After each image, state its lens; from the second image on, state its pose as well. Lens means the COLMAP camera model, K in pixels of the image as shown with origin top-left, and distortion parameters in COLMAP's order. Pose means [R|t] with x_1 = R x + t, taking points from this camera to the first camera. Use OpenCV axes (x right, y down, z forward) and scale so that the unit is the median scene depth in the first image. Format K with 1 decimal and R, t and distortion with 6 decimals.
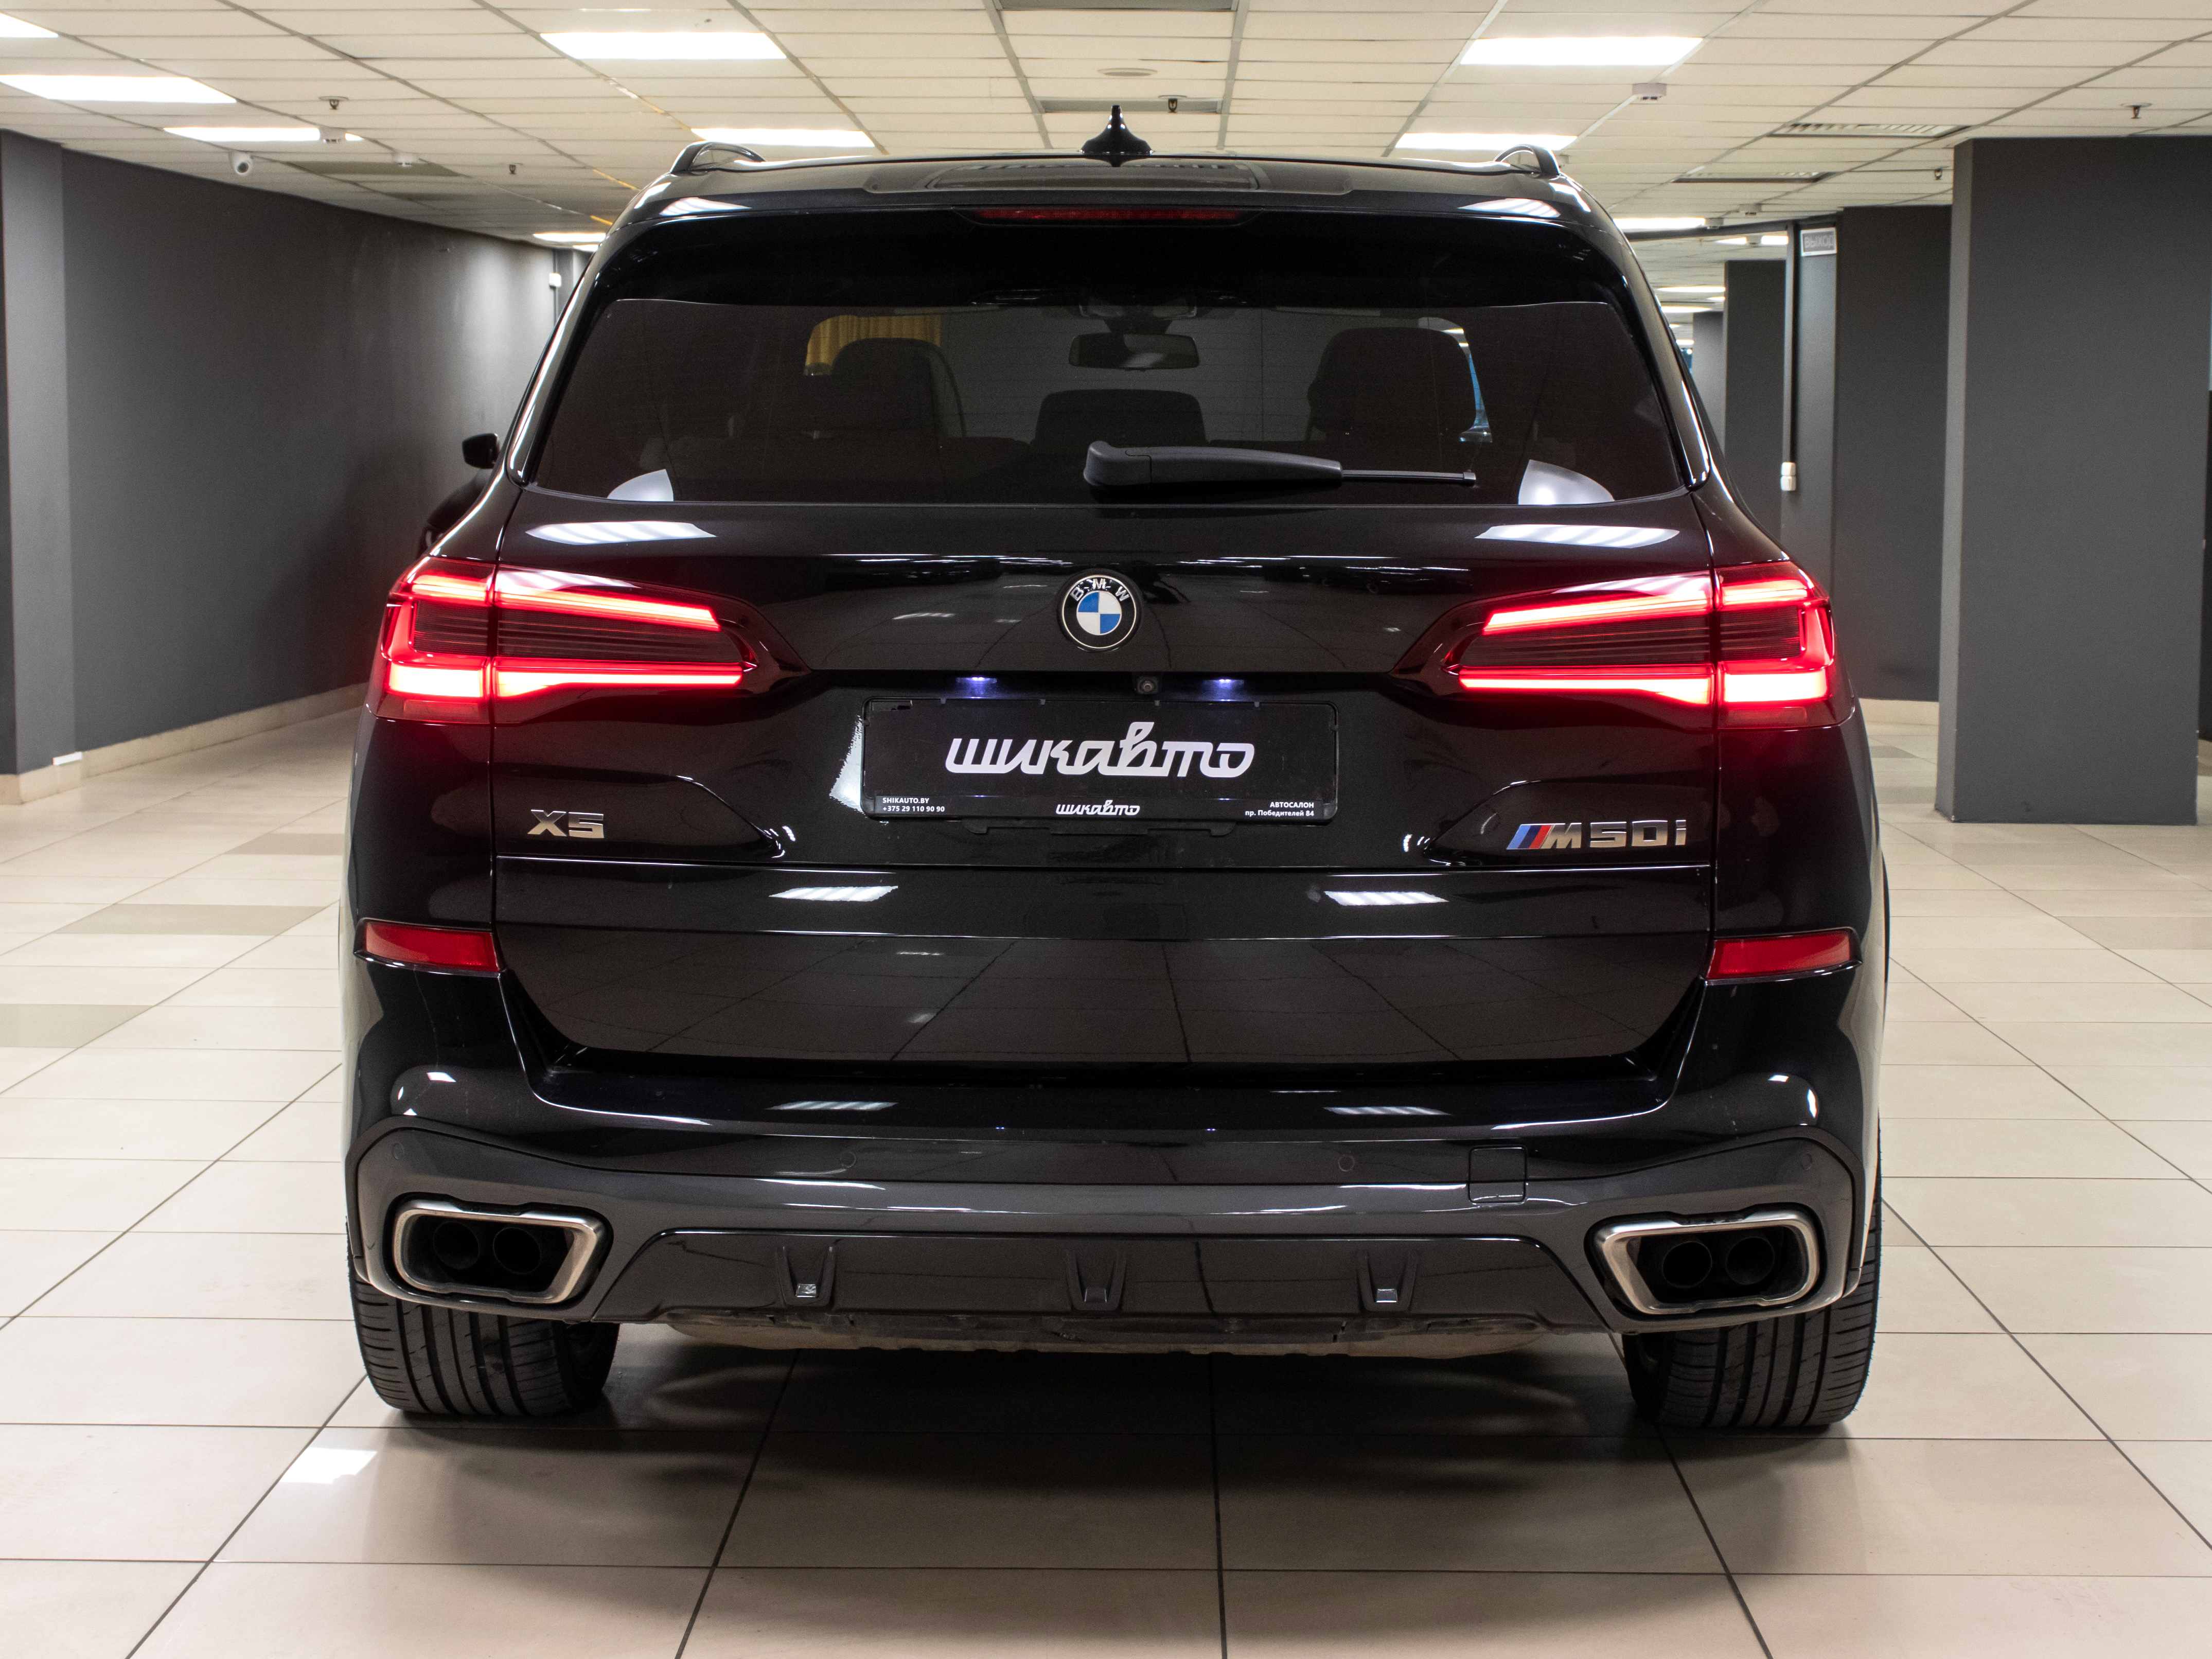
lens RADIAL K [[3768.2, 0, 1106.0], [0, 3768.2, 829.5], [0, 0, 1]] dist [-0.020938, -0.004512]
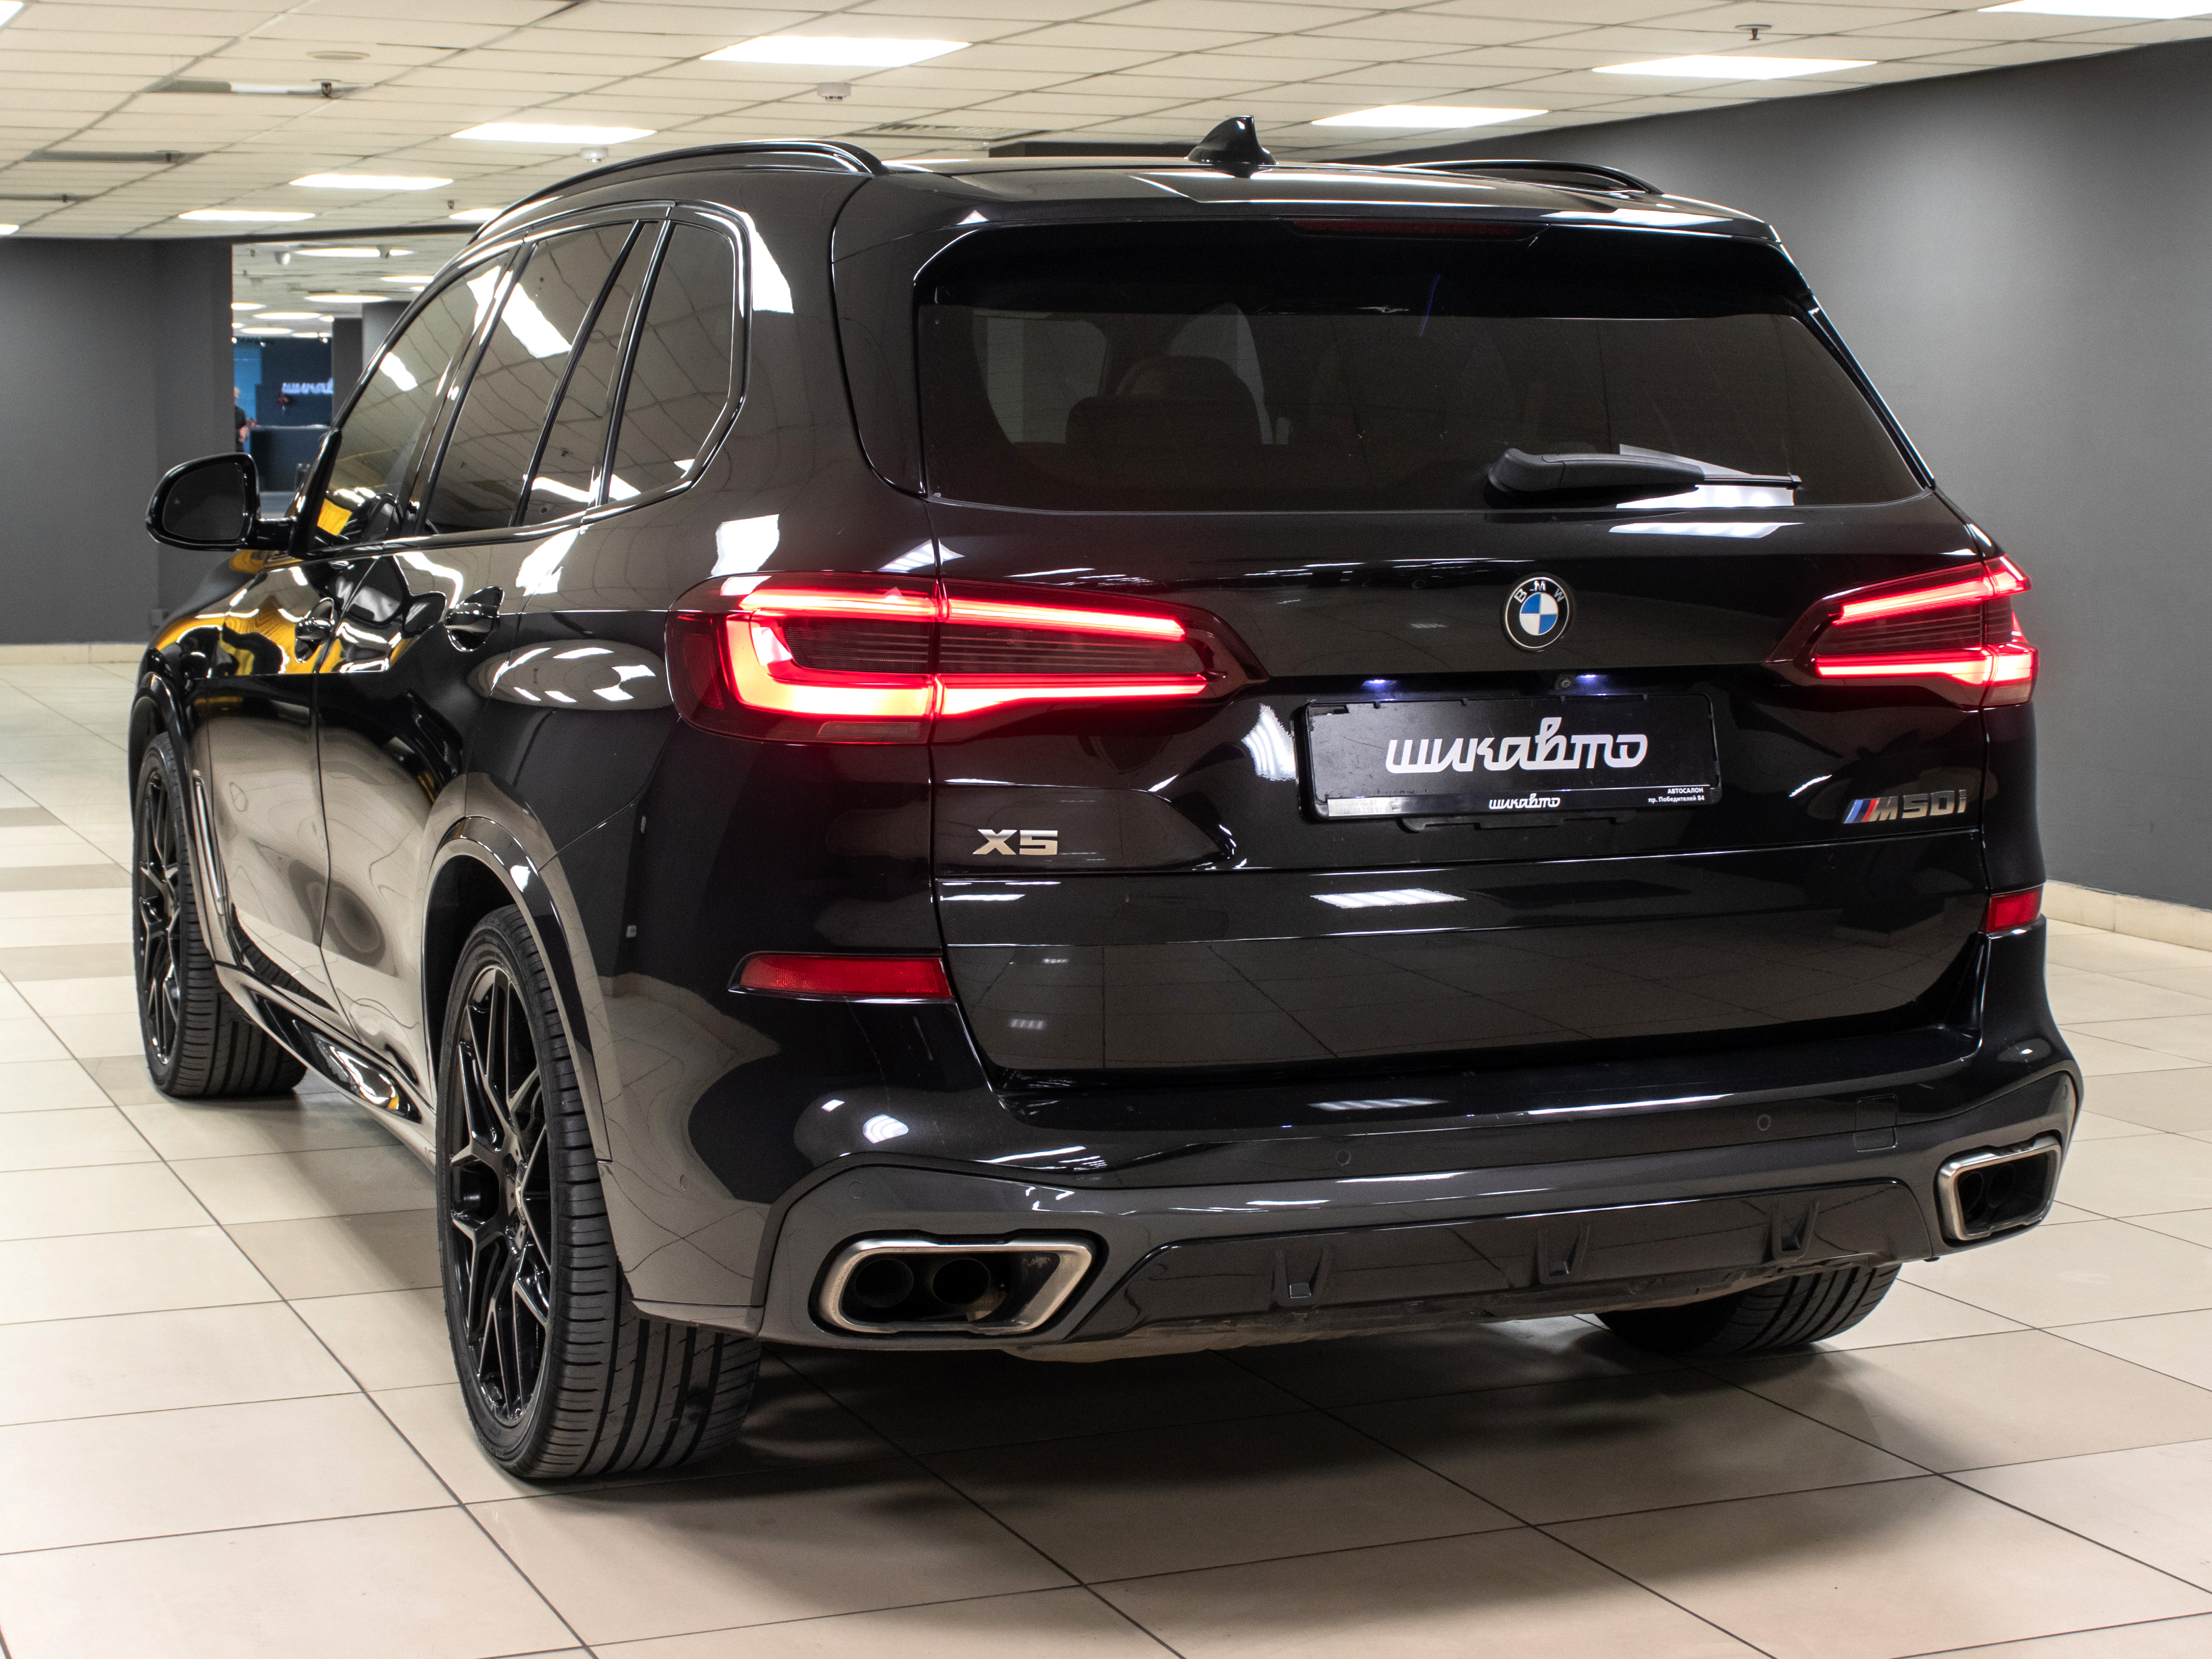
lens RADIAL K [[3768.3, 0, 1106.0], [0, 3768.3, 829.5], [0, 0, 1]] dist [-0.020938, -0.004512]
pose [[0.917186, -0.046509, 0.395736, -0.517623], [0.045593, 0.998891, 0.011726, -0.015412], [-0.395842, 0.007288, 0.918290, 0.091557]]
